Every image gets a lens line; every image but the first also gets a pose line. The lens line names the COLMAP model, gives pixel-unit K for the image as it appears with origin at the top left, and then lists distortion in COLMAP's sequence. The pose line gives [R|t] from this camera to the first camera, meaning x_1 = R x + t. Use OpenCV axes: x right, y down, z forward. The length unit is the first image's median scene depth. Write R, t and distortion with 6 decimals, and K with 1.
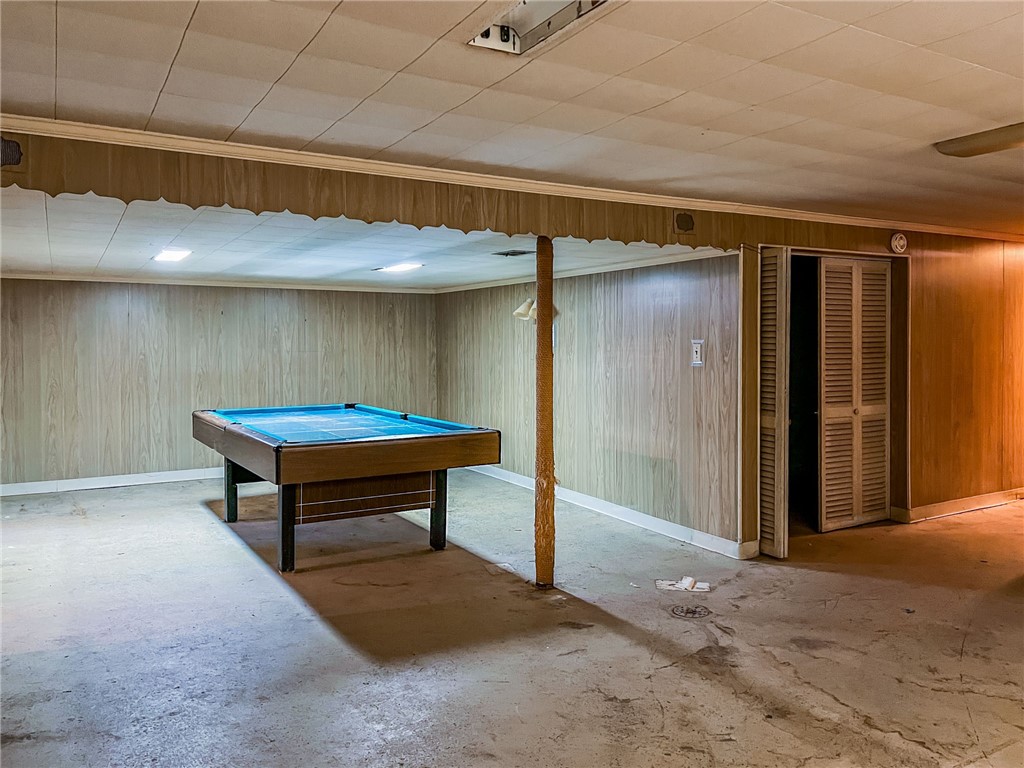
lens RADIAL K [[784.2, 0, 512.0], [0, 784.2, 384.0], [0, 0, 1]] dist [-0.002223, -0.000387]
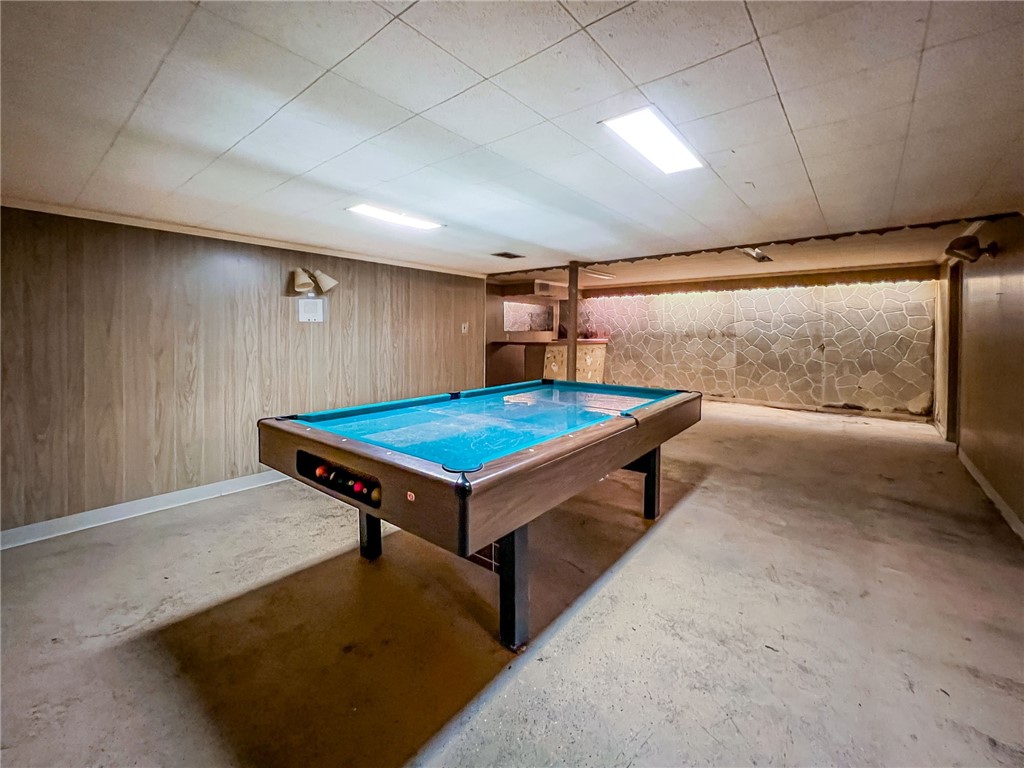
lens RADIAL K [[415.2, 0, 512.0], [0, 415.2, 384.0], [0, 0, 1]] dist [0.000901, 0.000067]
pose [[-0.342557, -0.119271, 0.931895, -0.908772], [0.047445, 0.988447, 0.143950, -0.059992], [-0.938298, 0.093524, -0.332941, 1.642753]]
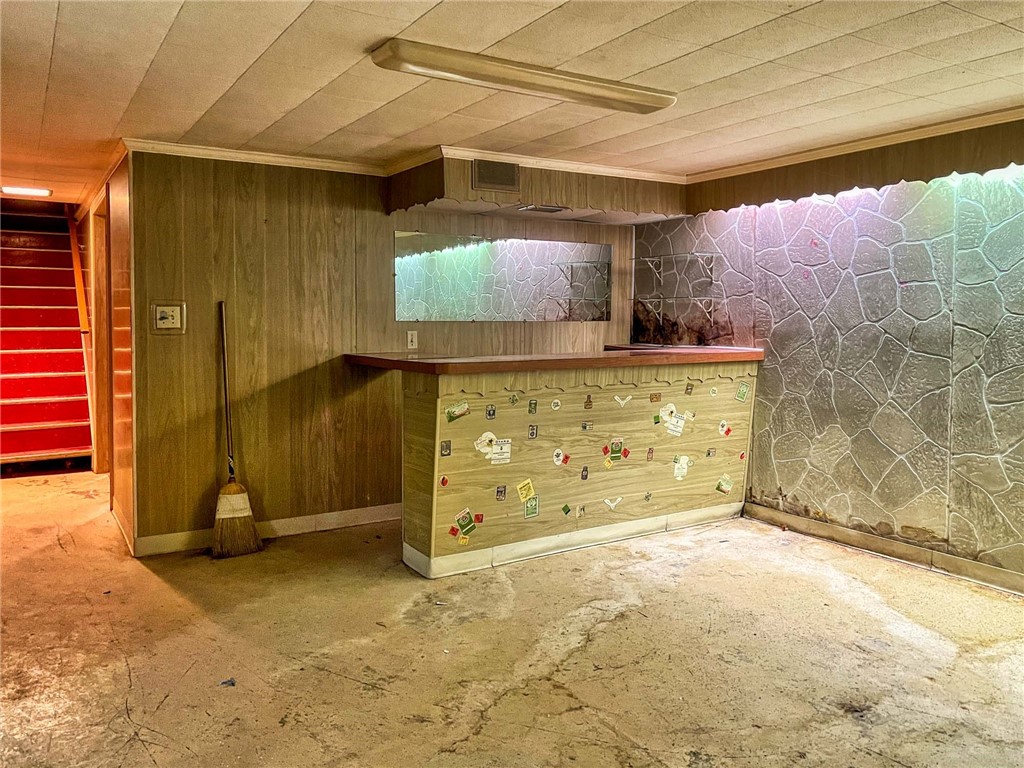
lens RADIAL K [[784.2, 0, 512.0], [0, 784.2, 384.0], [0, 0, 1]] dist [-0.002223, -0.000387]
pose [[-0.025222, -0.084115, 0.996137, -0.176041], [0.053234, 0.994927, 0.085360, -0.020315], [-0.998263, 0.055181, -0.020616, 0.776126]]
